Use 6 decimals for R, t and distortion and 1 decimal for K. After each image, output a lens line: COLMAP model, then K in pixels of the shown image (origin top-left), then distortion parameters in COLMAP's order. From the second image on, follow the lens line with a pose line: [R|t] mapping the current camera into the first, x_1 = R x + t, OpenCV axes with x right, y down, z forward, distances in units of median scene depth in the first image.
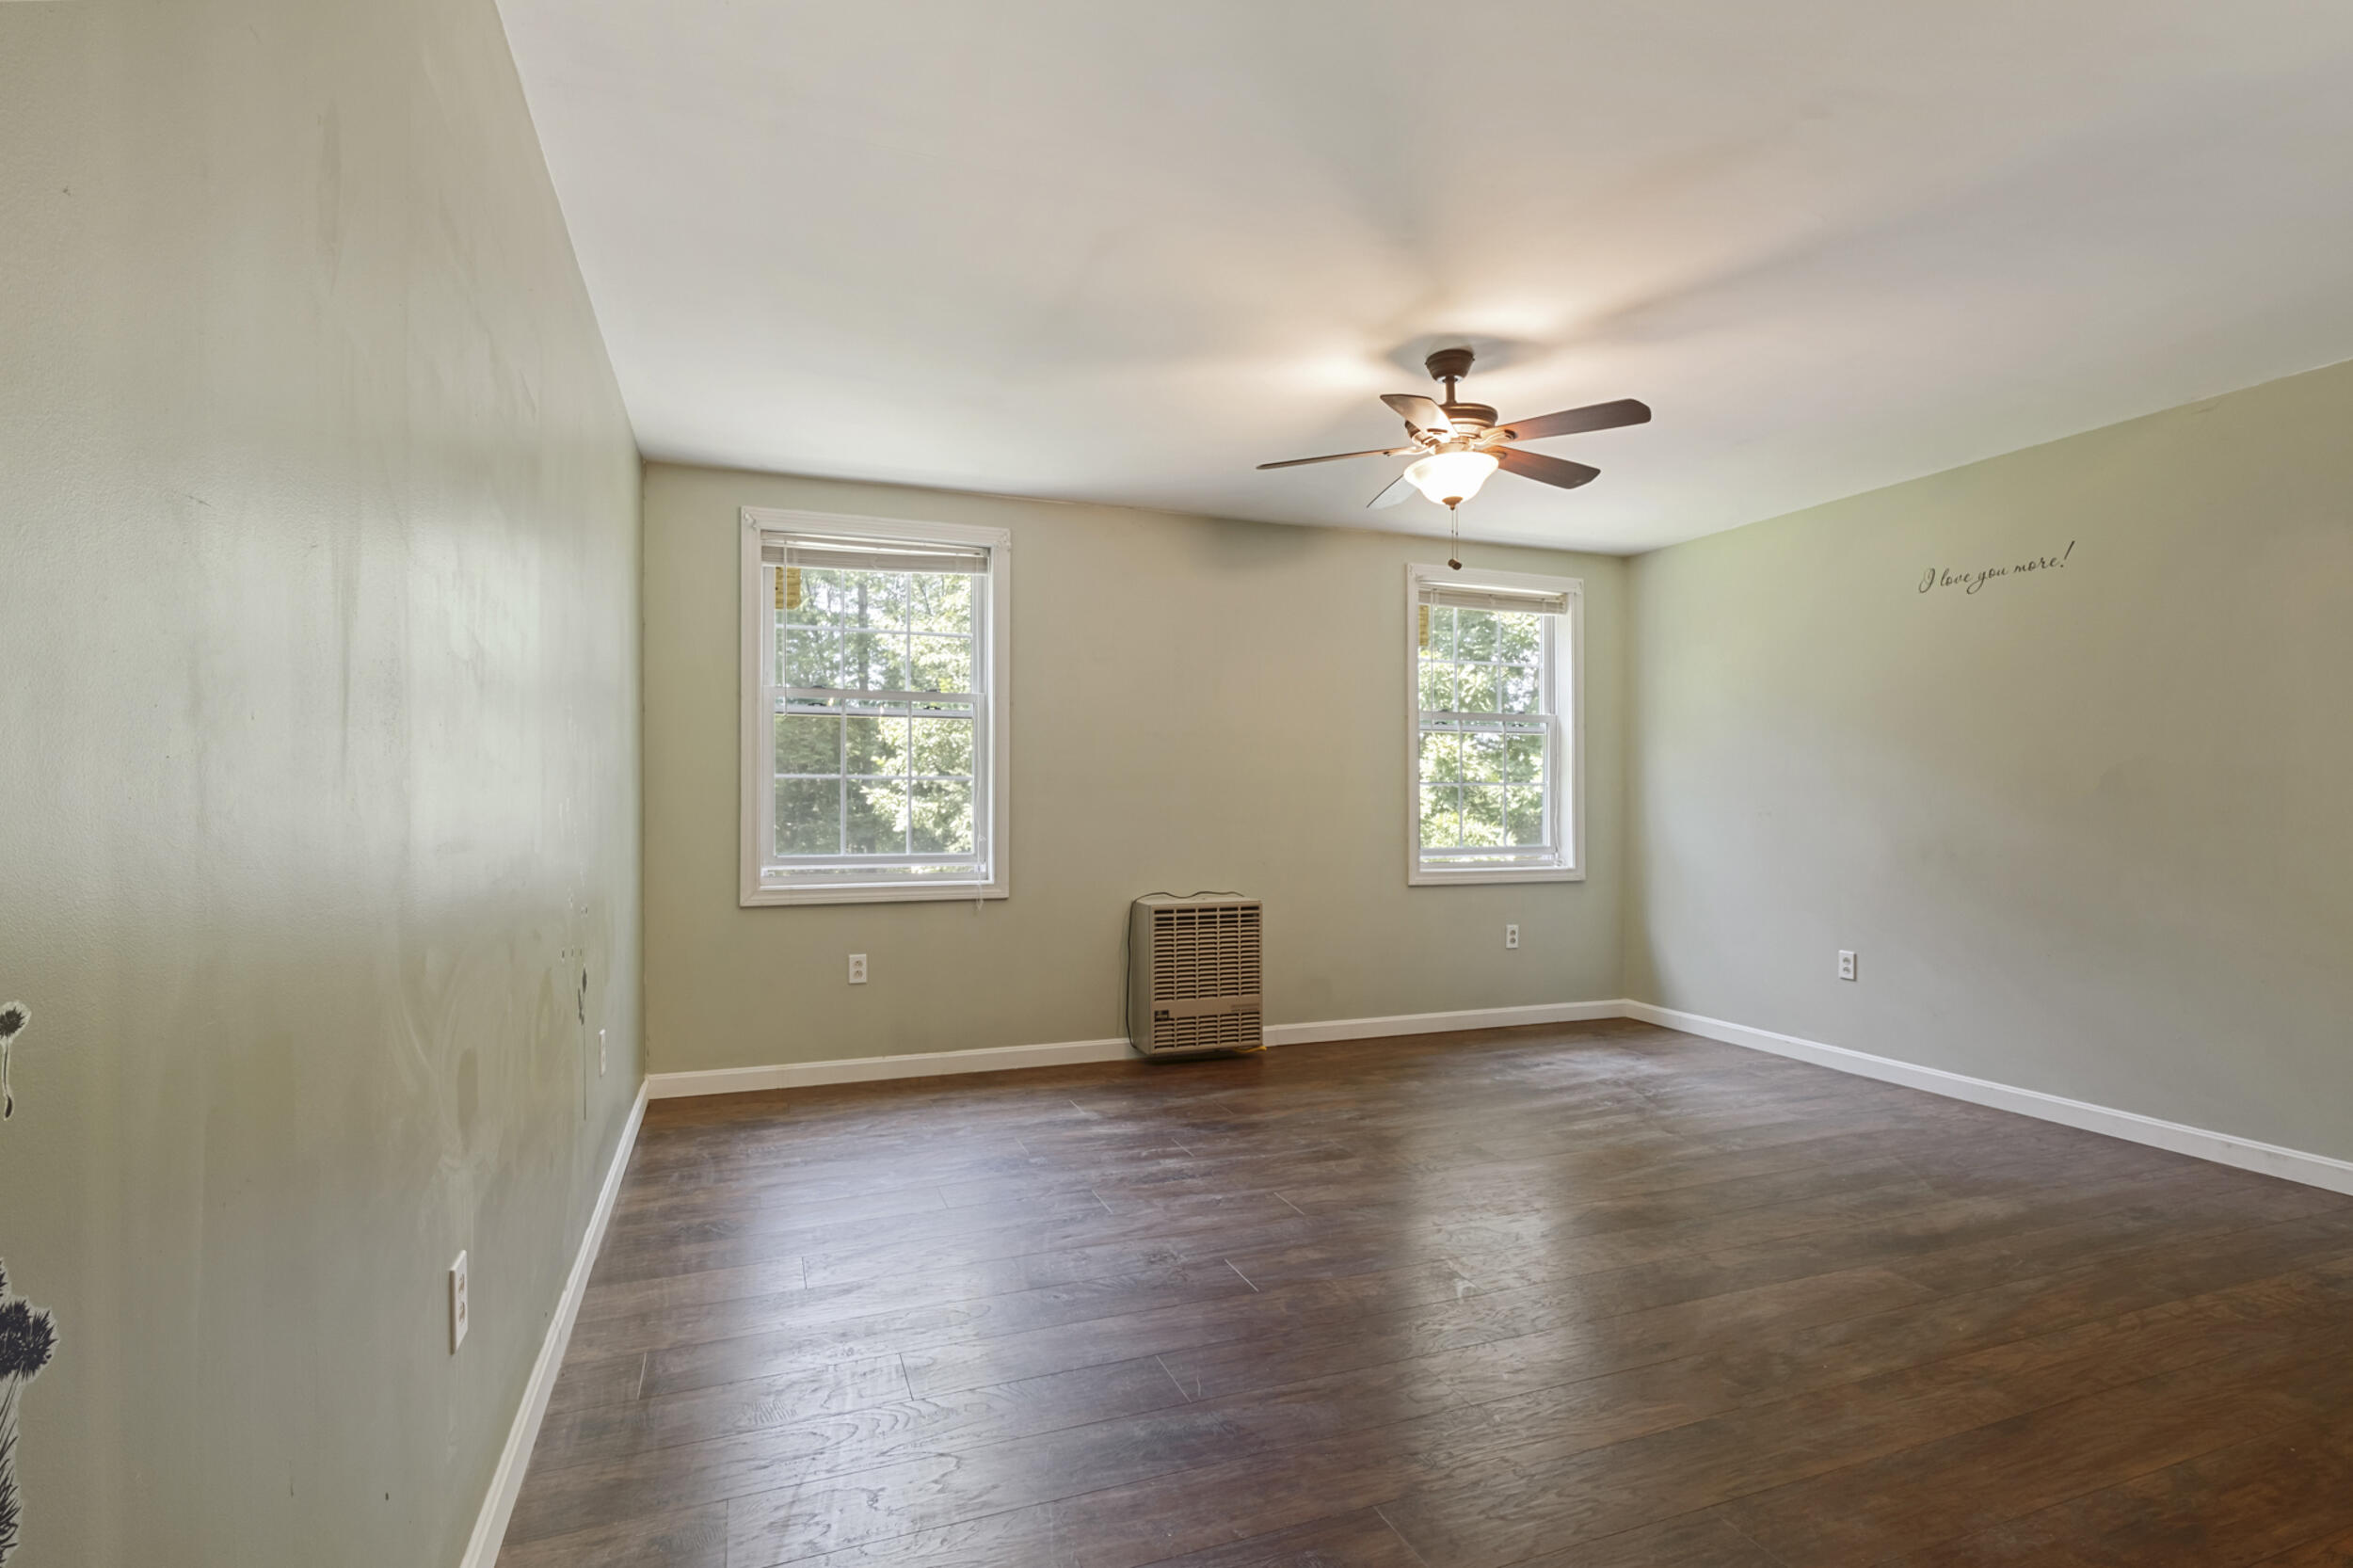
lens RADIAL K [[1141.2, 0, 1170.9], [0, 1141.2, 825.3], [0, 0, 1]] dist [-0.003528, -0.000126]
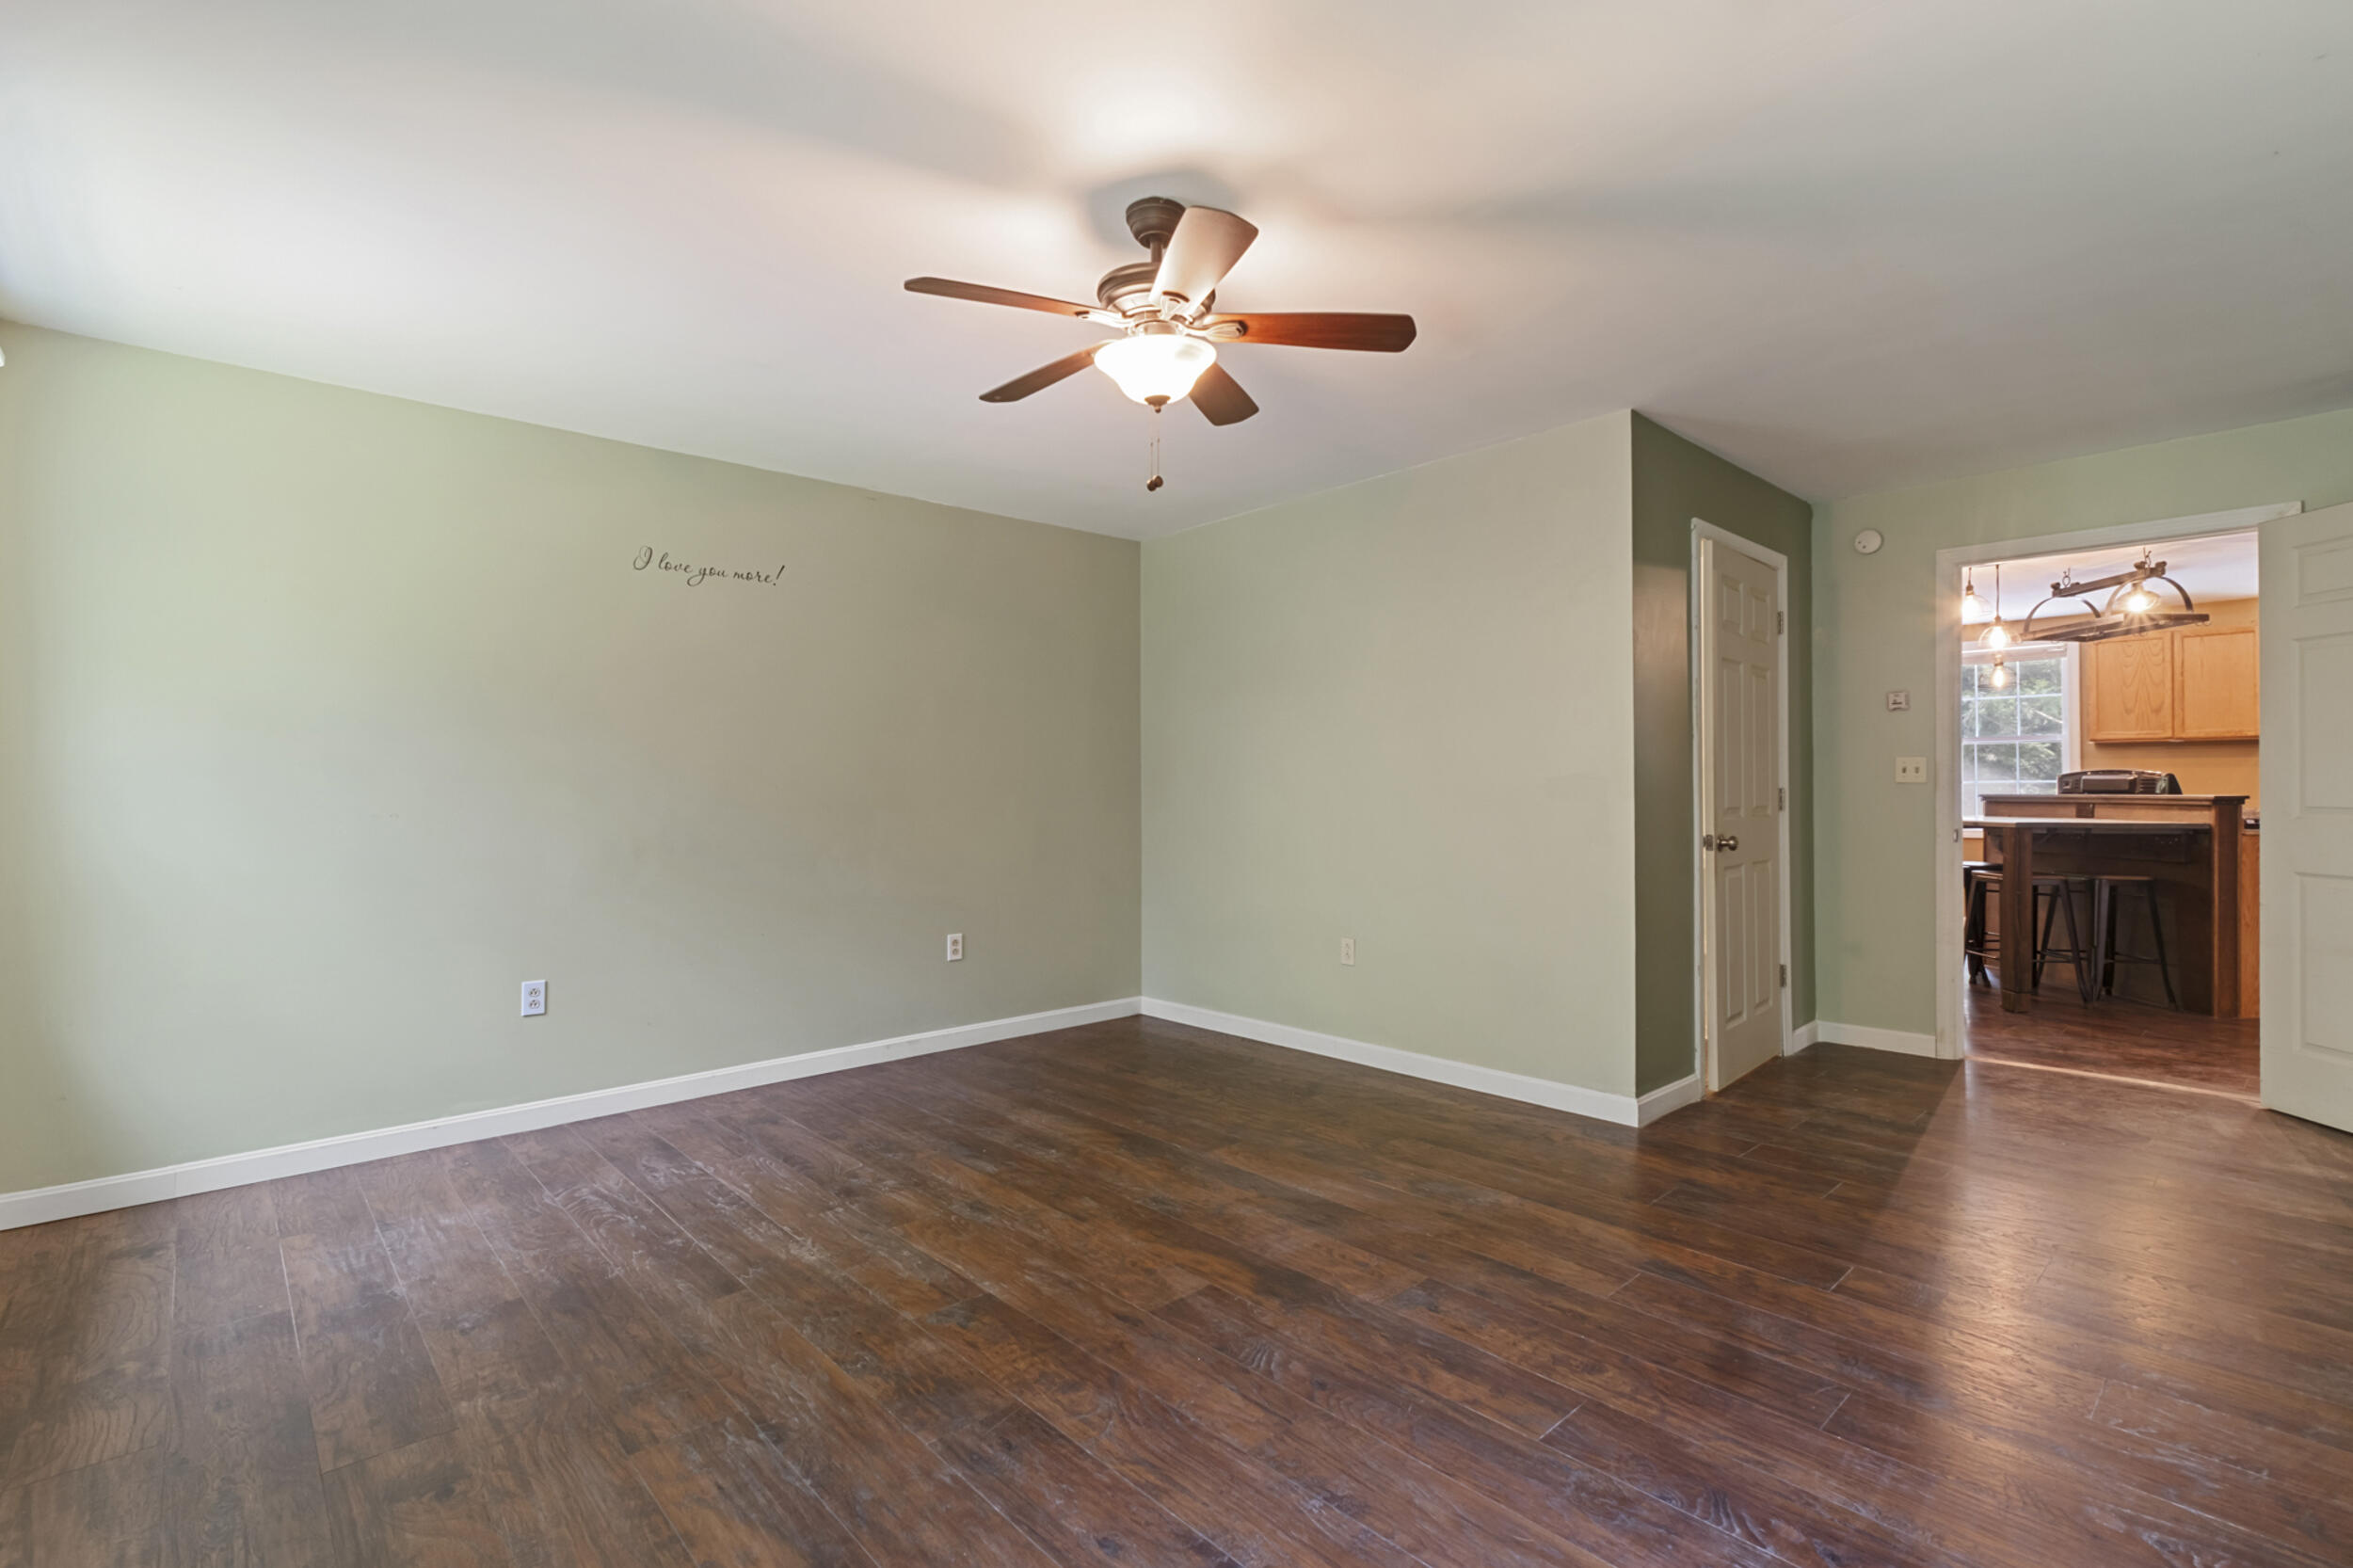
lens RADIAL K [[1083.9, 0, 1168.0], [0, 1083.9, 810.0], [0, 0, 1]] dist [-0.002950, -0.000345]
pose [[-0.372218, -0.021612, 0.927894, -0.375670], [0.023652, 0.999183, 0.032760, -0.033967], [-0.927844, 0.034140, -0.371403, 1.107945]]
